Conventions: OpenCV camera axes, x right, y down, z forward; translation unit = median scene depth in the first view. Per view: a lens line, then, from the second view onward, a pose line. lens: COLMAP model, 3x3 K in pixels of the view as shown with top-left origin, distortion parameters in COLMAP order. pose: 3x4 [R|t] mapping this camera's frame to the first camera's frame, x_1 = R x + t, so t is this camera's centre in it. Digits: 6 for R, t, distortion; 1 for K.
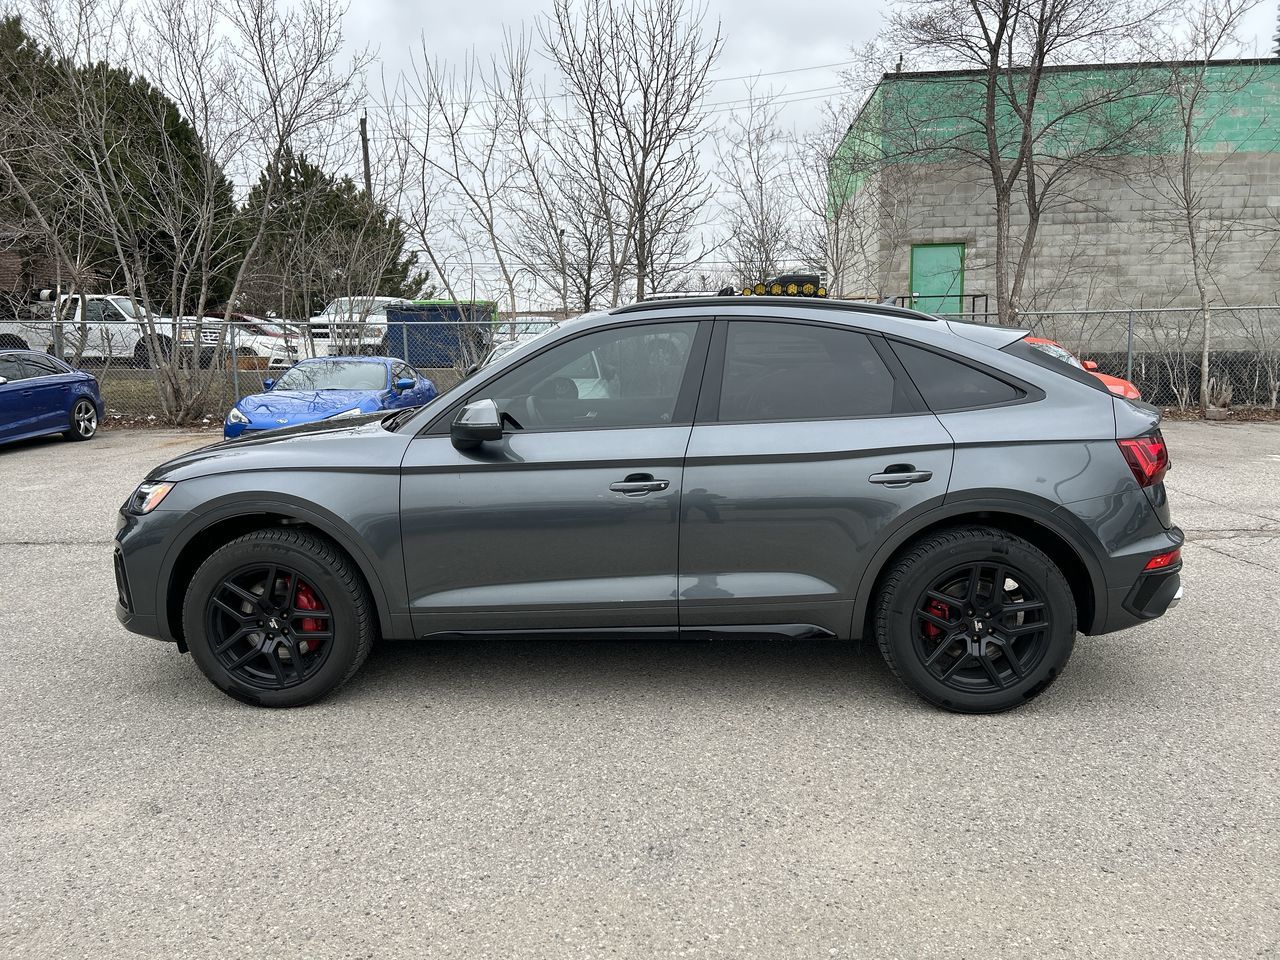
lens RADIAL K [[1106.3, 0, 640.0], [0, 1106.3, 480.0], [0, 0, 1]] dist [0.079140, -0.071527]
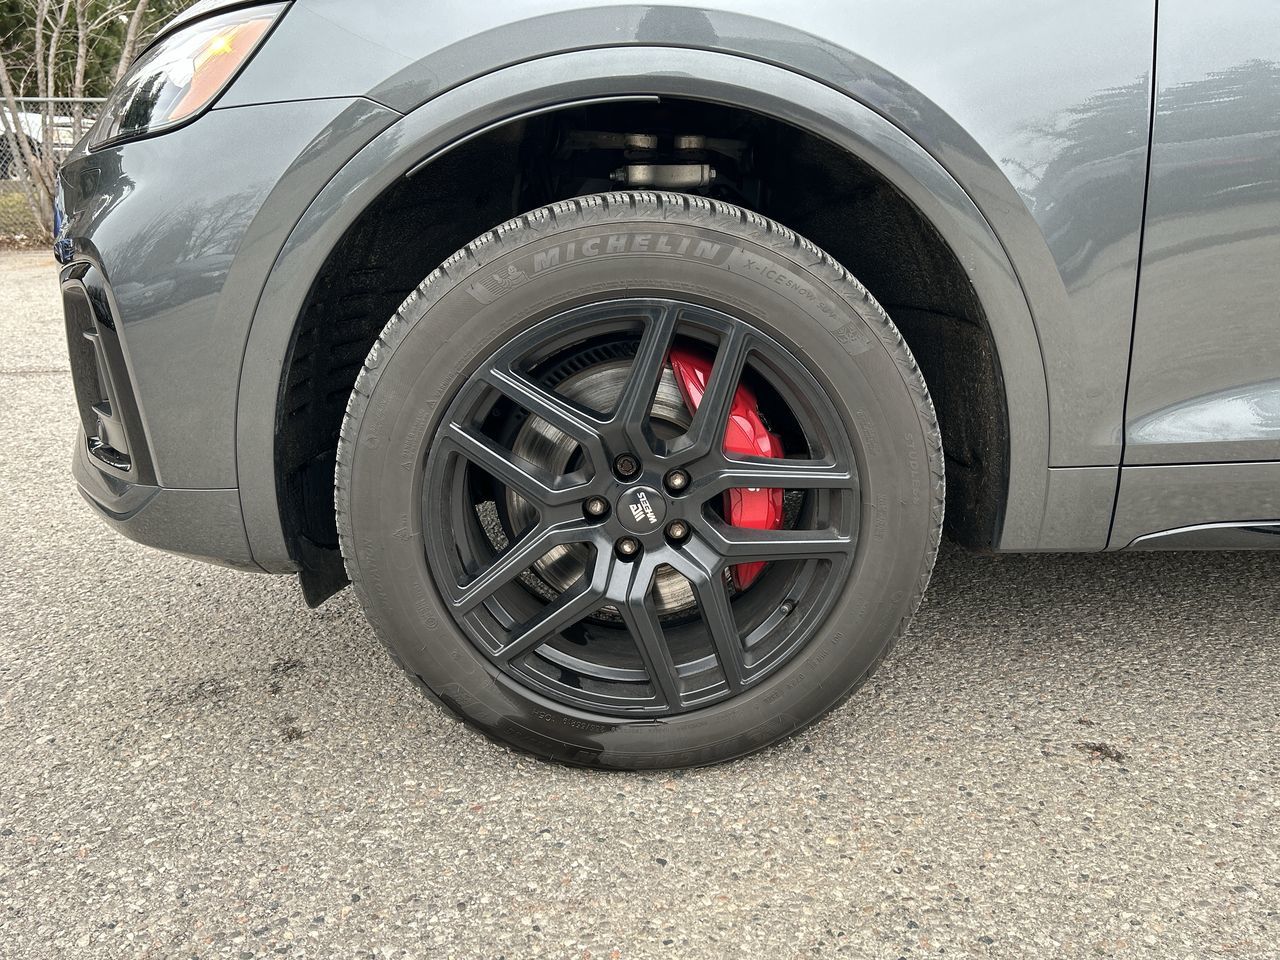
lens RADIAL K [[1106.3, 0, 640.0], [0, 1106.3, 480.0], [0, 0, 1]] dist [0.079140, -0.071527]
pose [[0.995271, -0.030519, 0.092213, -0.354517], [0.019164, 0.992393, 0.121610, 0.084038], [-0.095223, -0.119268, 0.988285, 0.700334]]
